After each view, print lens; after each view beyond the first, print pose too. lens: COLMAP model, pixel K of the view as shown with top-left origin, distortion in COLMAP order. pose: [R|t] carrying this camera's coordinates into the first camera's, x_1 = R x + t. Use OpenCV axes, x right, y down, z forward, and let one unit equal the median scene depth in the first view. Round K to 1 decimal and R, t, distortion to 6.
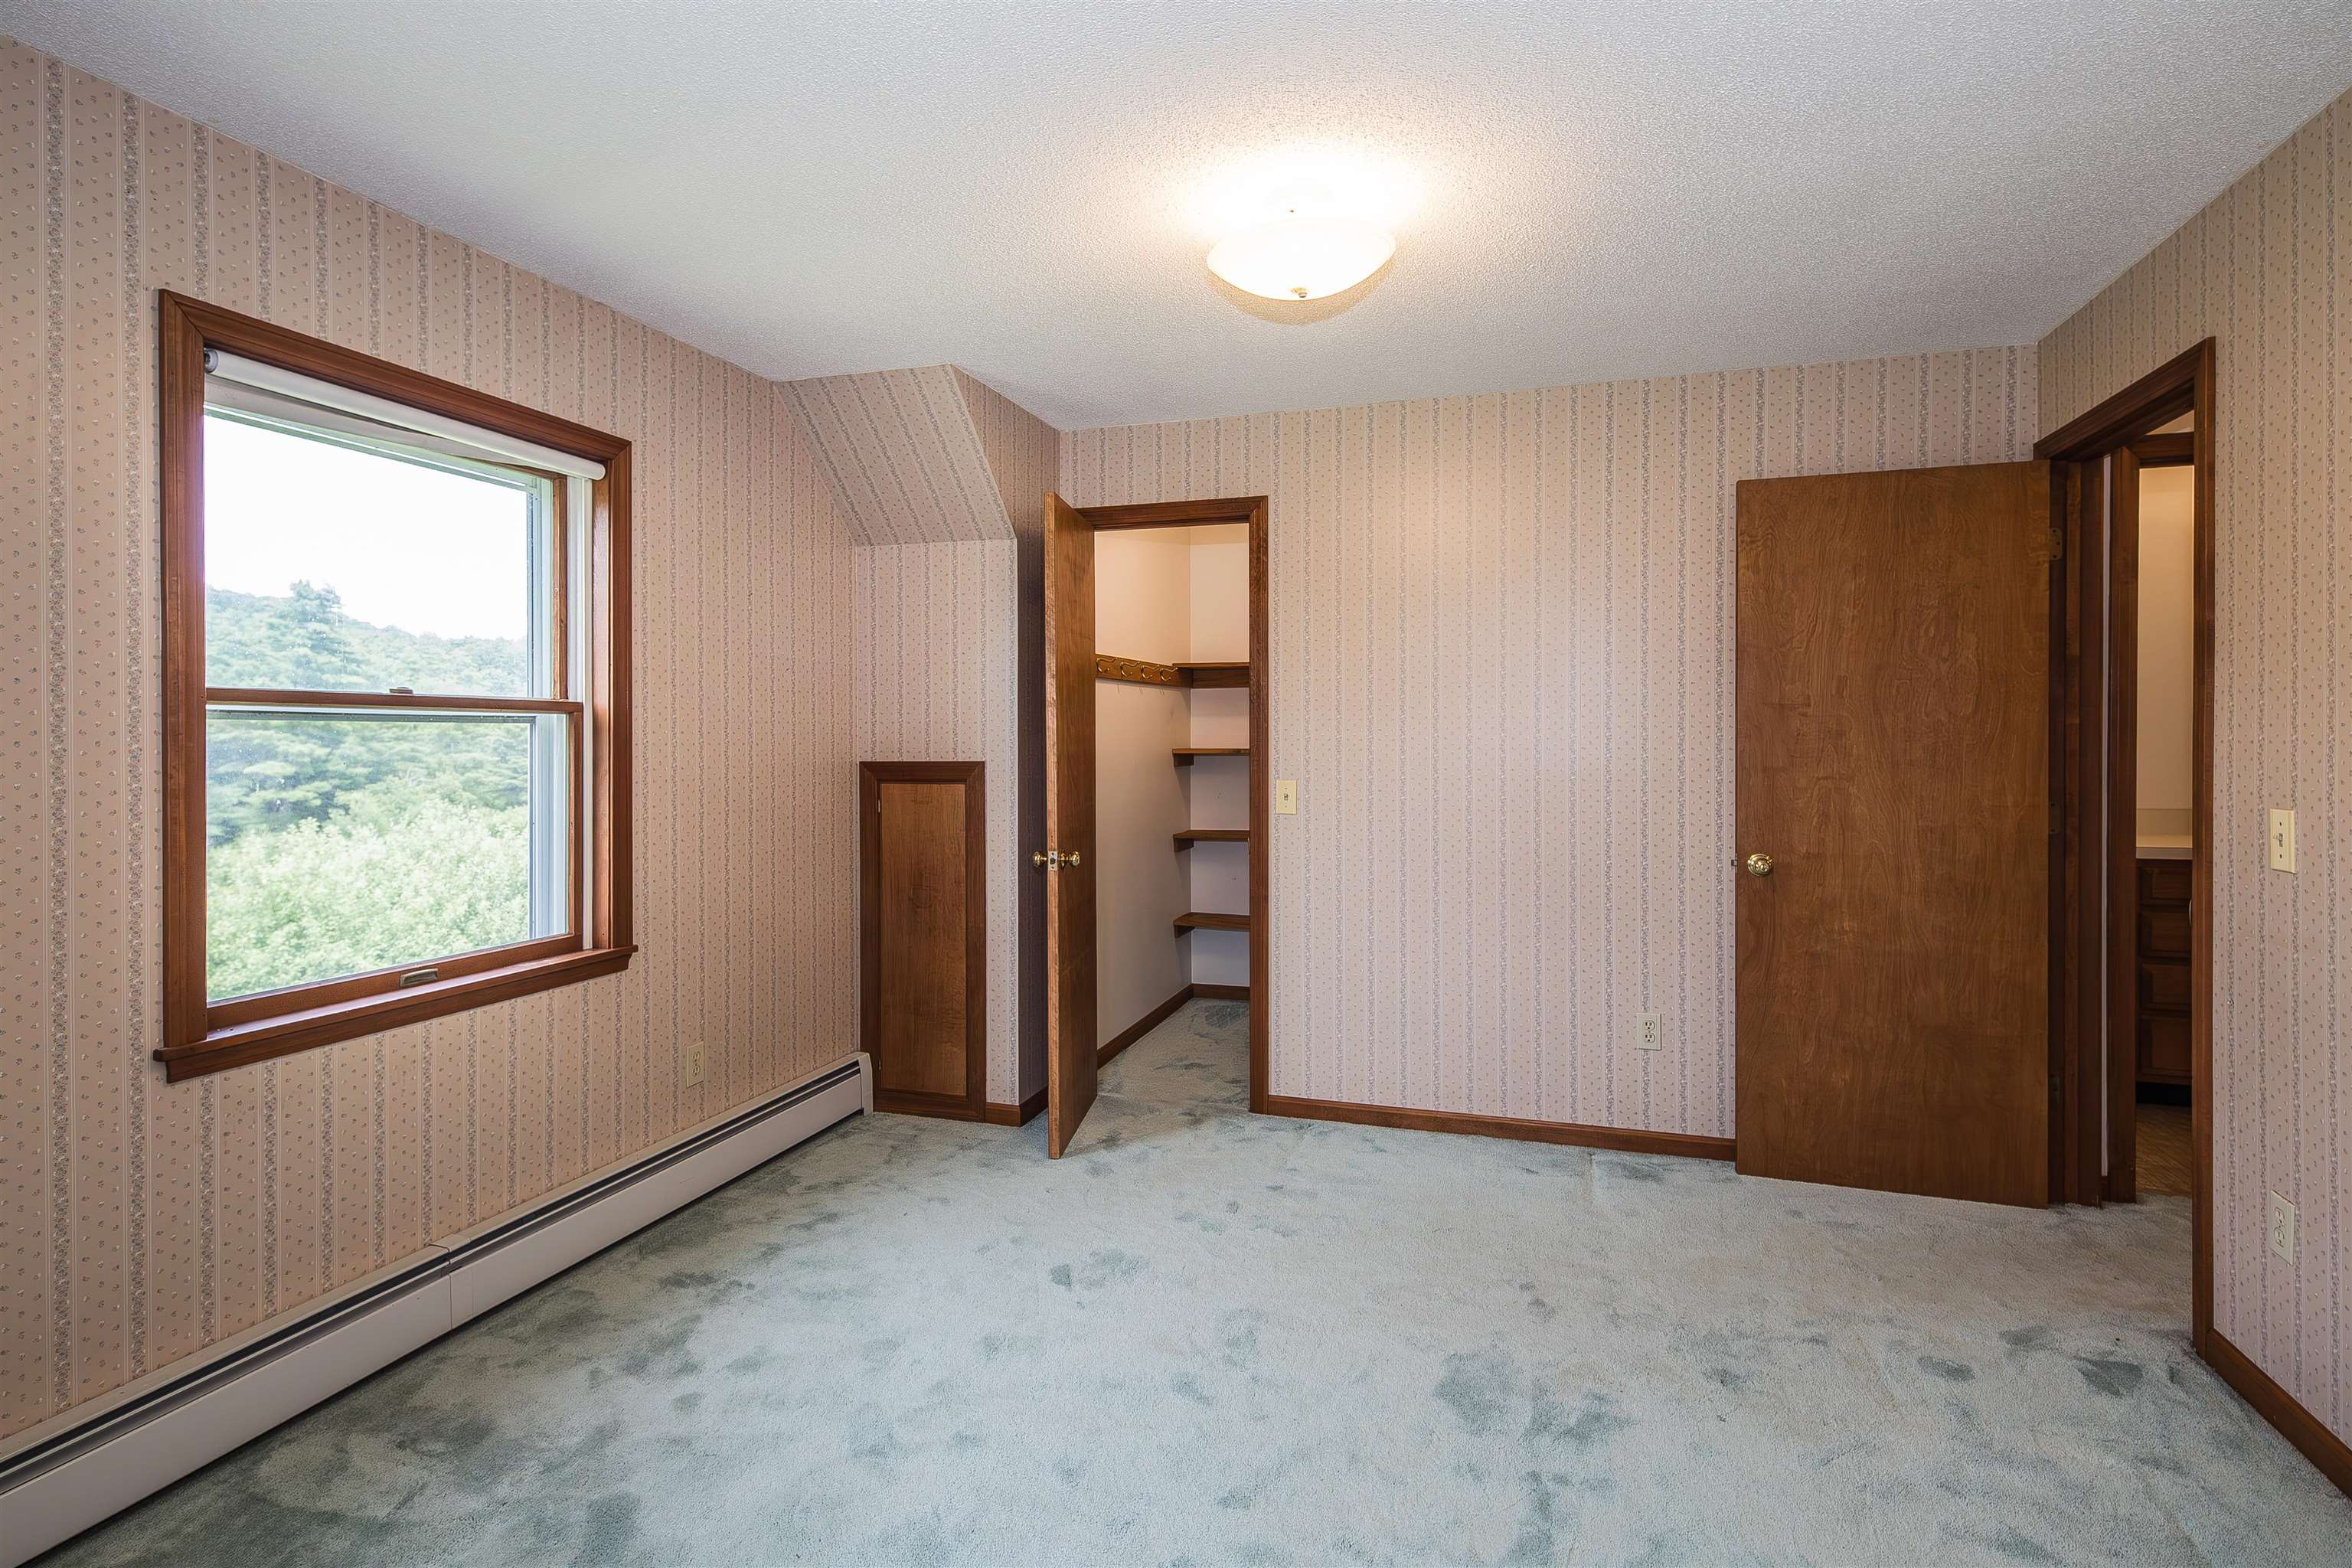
lens RADIAL K [[1172.9, 0, 1209.2], [0, 1172.9, 739.4], [0, 0, 1]] dist [-0.024851, -0.000087]
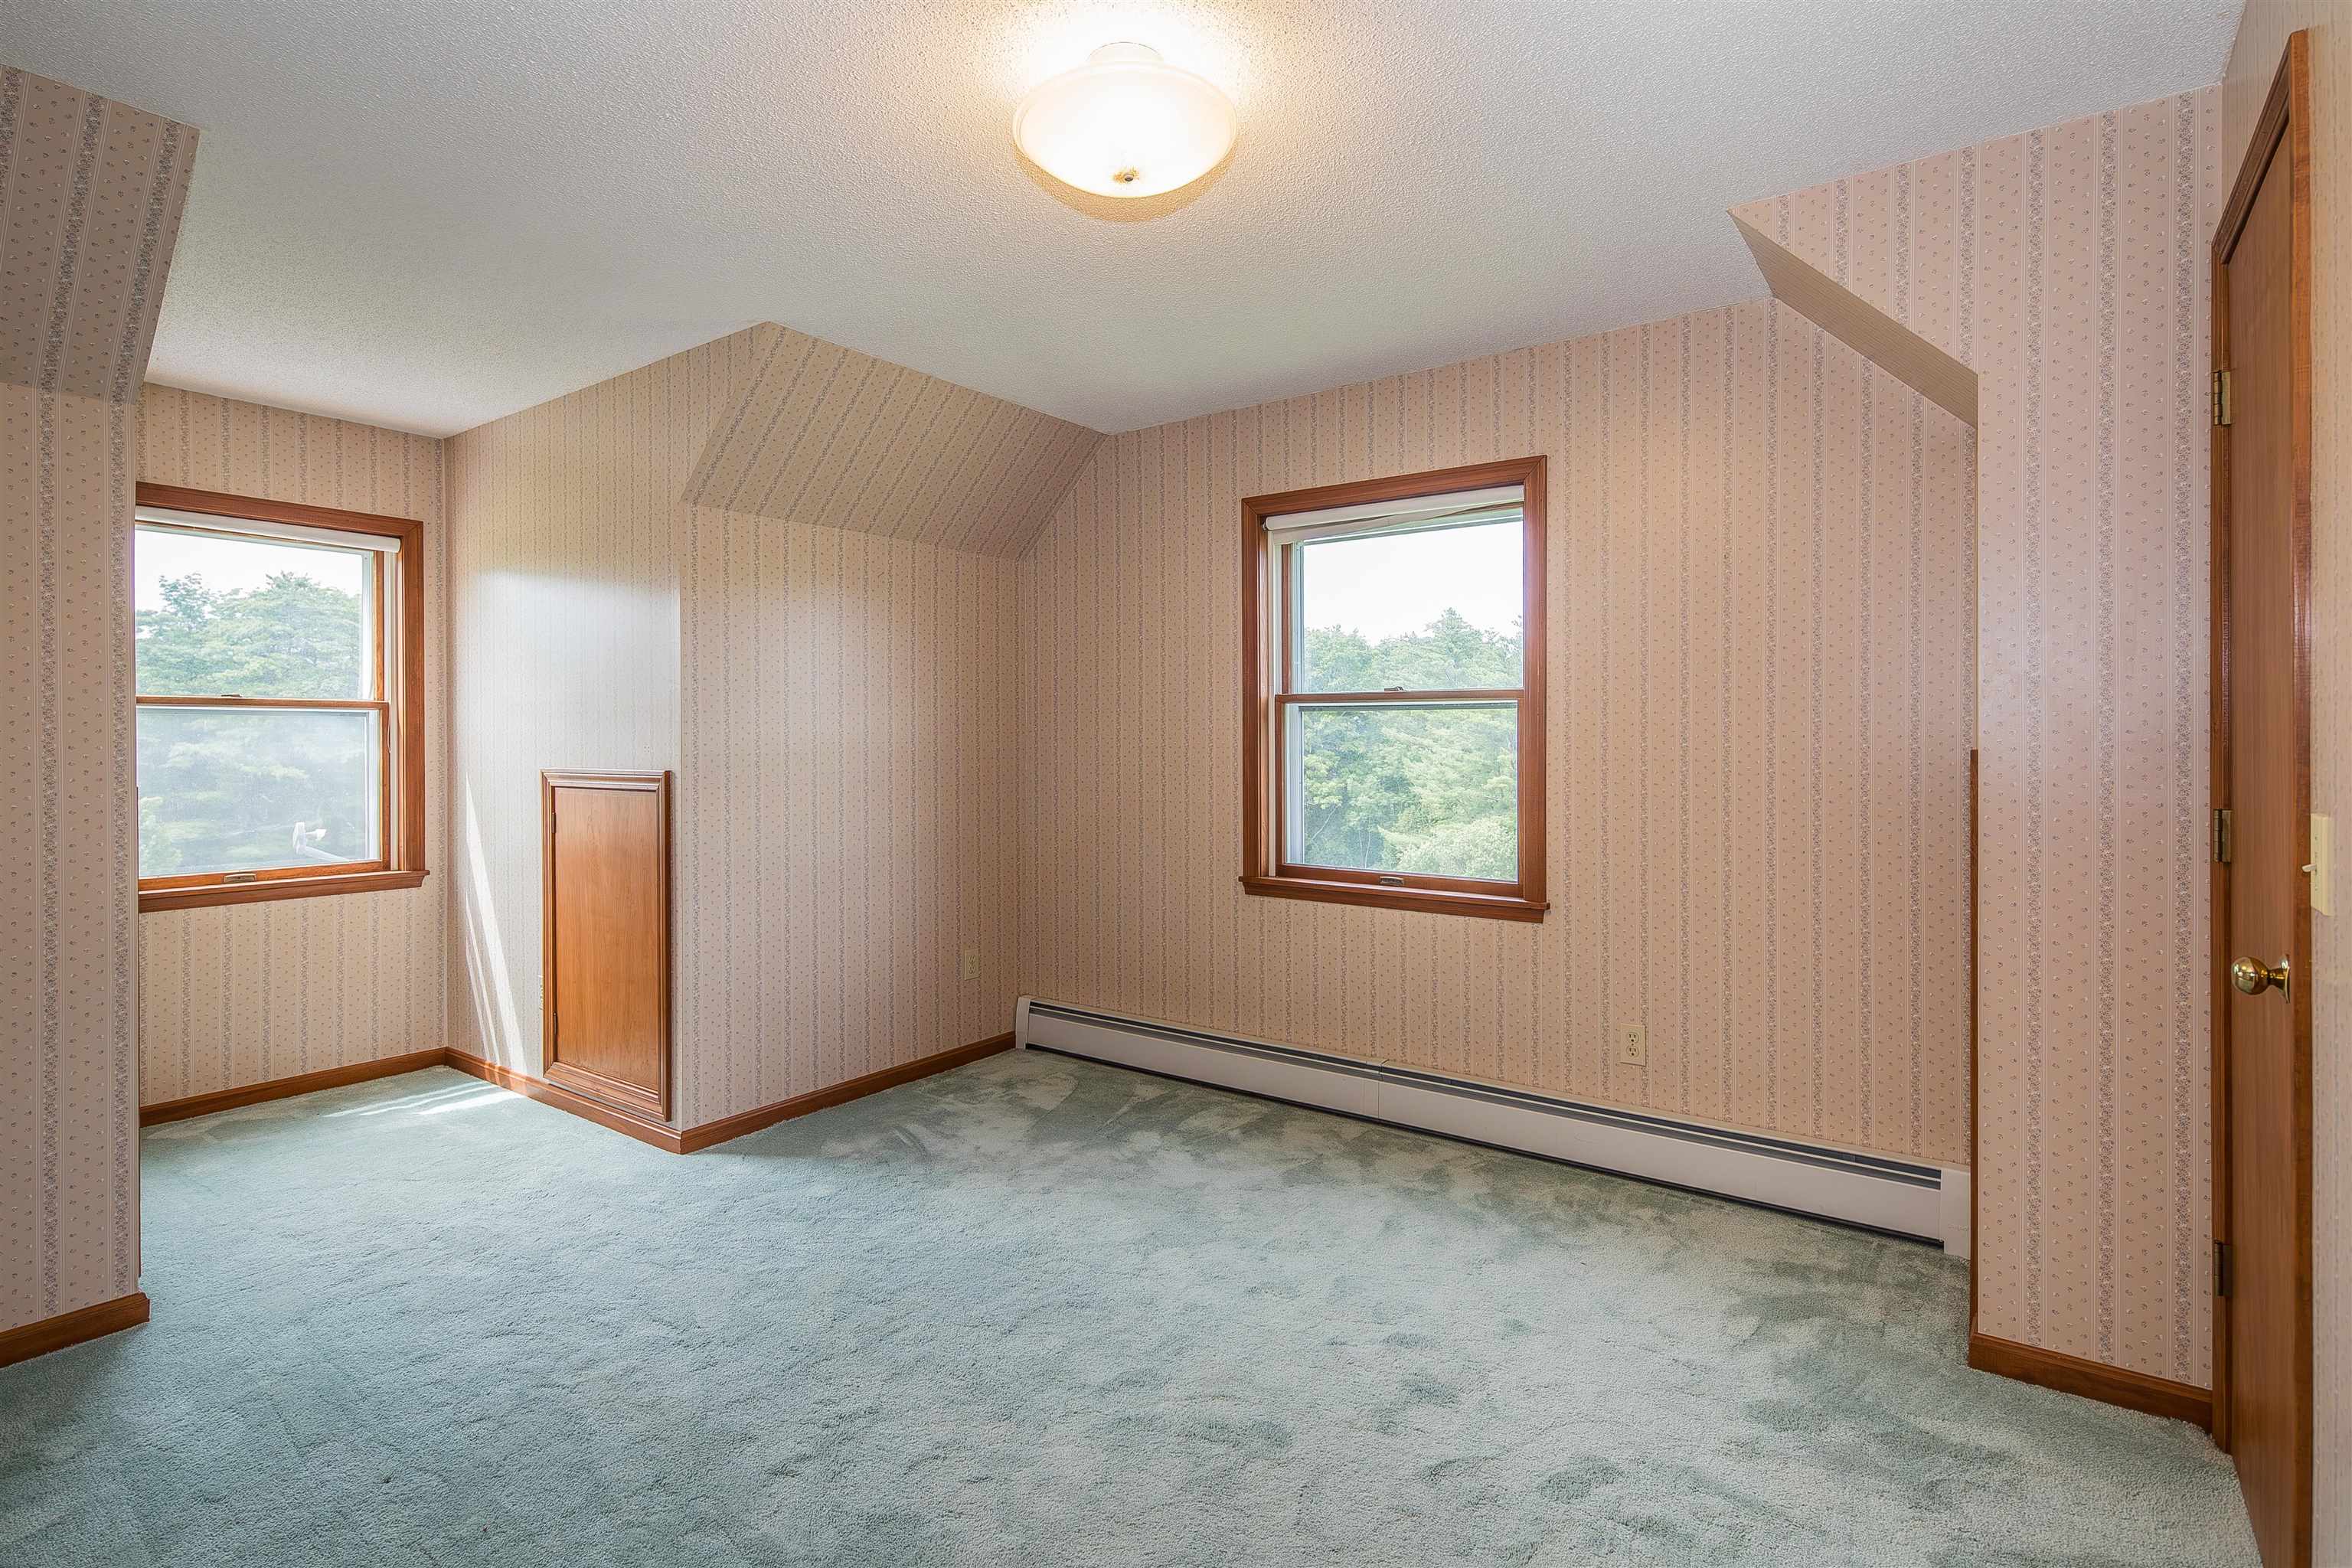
lens RADIAL K [[1163.4, 0, 1180.1], [0, 1163.4, 724.7], [0, 0, 1]] dist [0.000178, -0.000018]
pose [[-0.339881, -0.008945, -0.940426, 0.718924], [-0.008109, 0.999945, -0.006580, 0.014069], [0.940434, 0.005389, -0.339934, 1.093249]]
